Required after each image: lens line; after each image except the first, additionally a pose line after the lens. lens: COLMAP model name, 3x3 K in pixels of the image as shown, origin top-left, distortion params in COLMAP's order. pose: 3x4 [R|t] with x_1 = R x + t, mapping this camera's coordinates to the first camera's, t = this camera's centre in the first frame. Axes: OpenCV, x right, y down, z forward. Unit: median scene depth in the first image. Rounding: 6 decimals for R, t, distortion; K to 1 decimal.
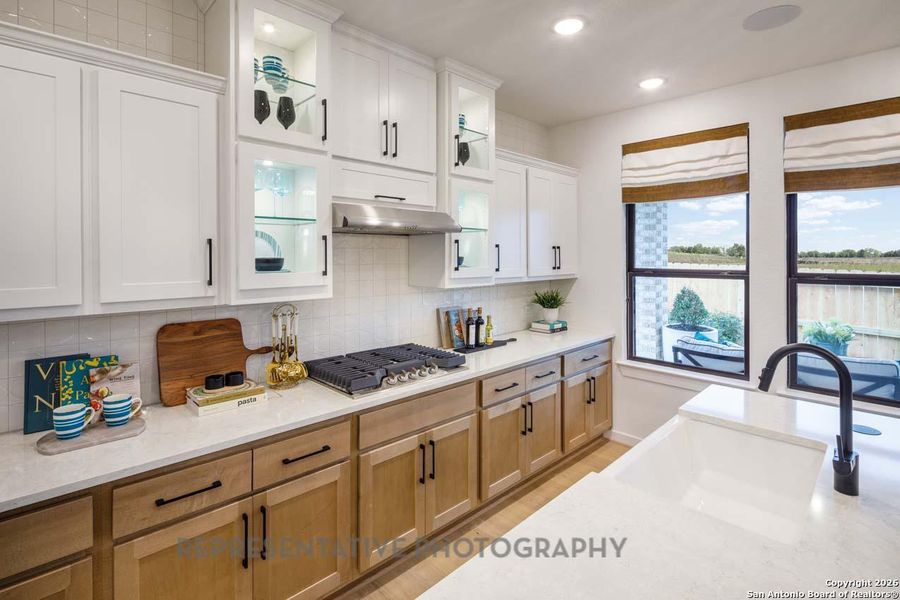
lens RADIAL K [[443.8, 0, 457.9], [0, 443.8, 252.5], [0, 0, 1]] dist [0.001468, 0.001143]
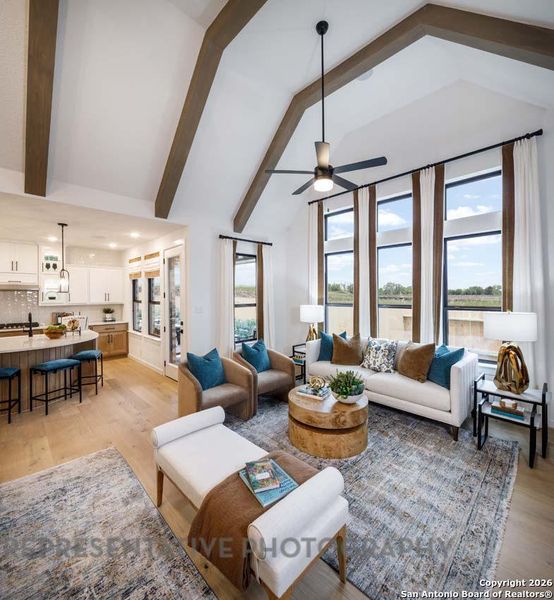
lens RADIAL K [[273.1, 0, 278.9], [0, 273.1, 292.6], [0, 0, 1]] dist [0.007484, -0.001762]
pose [[0.999958, -0.006078, -0.006832, 1.913220], [0.006063, 0.999979, -0.002169, -0.009528], [0.006845, 0.002128, 0.999974, -1.194007]]
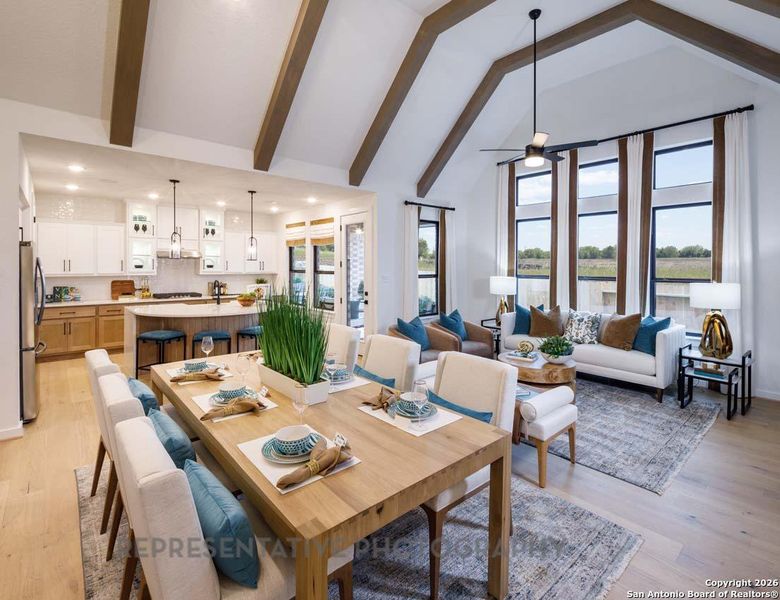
lens RADIAL K [[385.2, 0, 391.9], [0, 385.2, 265.3], [0, 0, 1]] dist [0.014583, -0.004009]
pose [[0.998100, 0.003688, -0.061504, 1.576767], [-0.003555, 0.999991, 0.002266, -0.000437], [0.061512, -0.002043, 0.998104, -1.794084]]
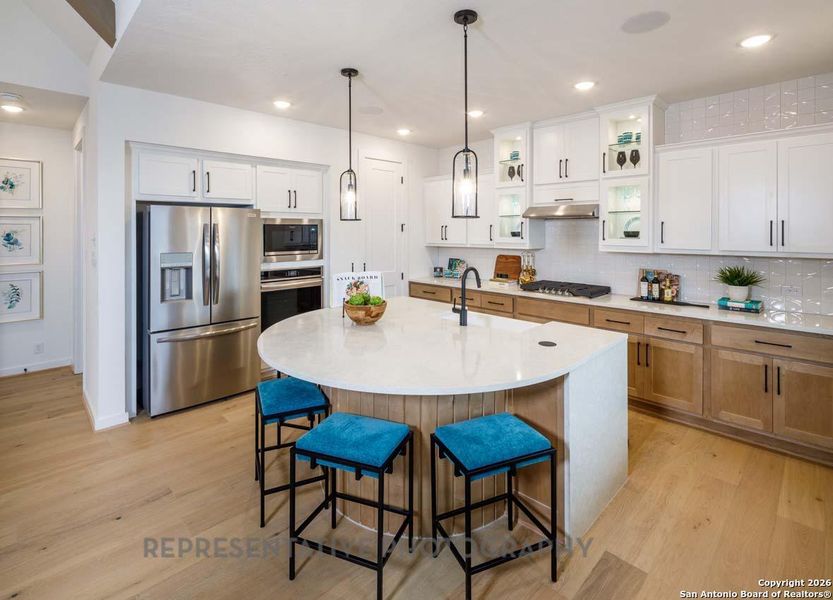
lens RADIAL K [[404.1, 0, 416.3], [0, 404.1, 236.1], [0, 0, 1]] dist [-0.001543, -0.001824]
pose [[-0.008219, 0.013733, -0.999872, 1.419245], [0.006636, 0.999884, 0.013679, 0.002504], [0.999944, -0.006523, -0.008309, 0.352530]]
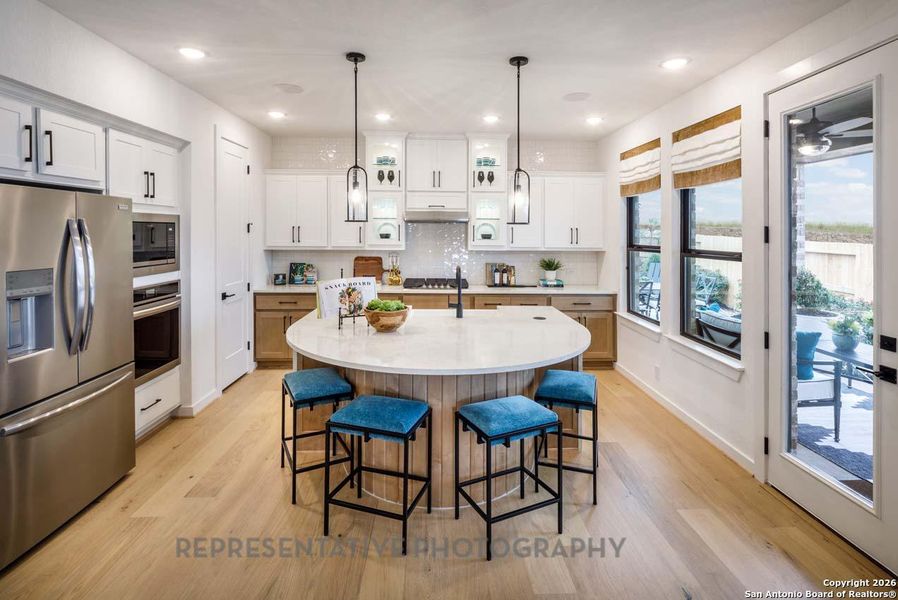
lens RADIAL K [[442.8, 0, 449.4], [0, 442.8, 235.6], [0, 0, 1]] dist [0.001468, 0.001143]
pose [[0.729577, 0.011147, -0.683808, 1.243725], [-0.004642, 0.999925, 0.011346, -0.005243], [0.683883, -0.005104, 0.729574, -0.483908]]
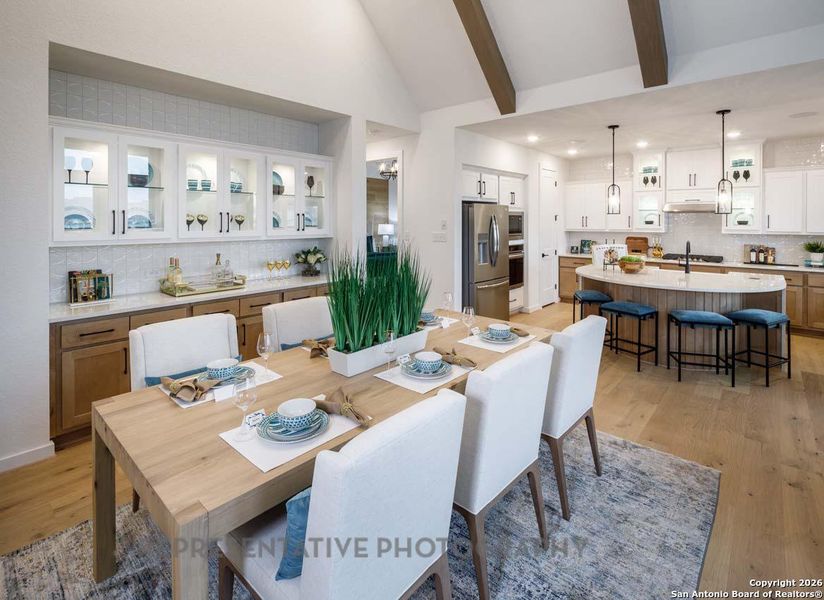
lens RADIAL K [[399.7, 0, 408.2], [0, 399.7, 226.2], [0, 0, 1]] dist [-0.001543, -0.001824]
pose [[0.050926, 0.015391, -0.998584, 2.136423], [0.003660, 0.999872, 0.015597, -0.001949], [0.998696, -0.004449, 0.050863, -0.893838]]
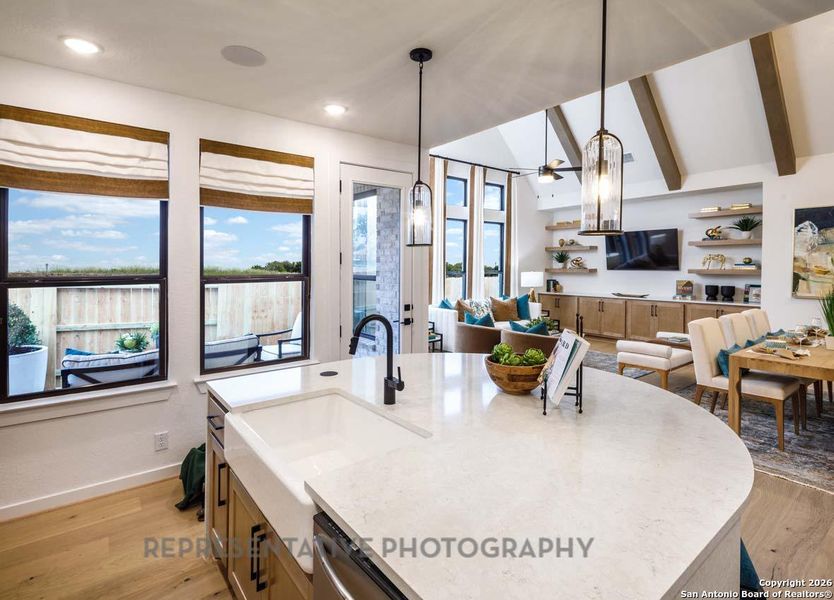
lens RADIAL K [[418.0, 0, 425.4], [0, 418.0, 265.4], [0, 0, 1]] dist [0.006020, -0.000549]
pose [[0.110157, -0.007463, 0.993886, -0.289908], [-0.007012, 0.999941, 0.008285, 0.007789], [-0.993889, -0.007882, 0.110098, 0.324829]]
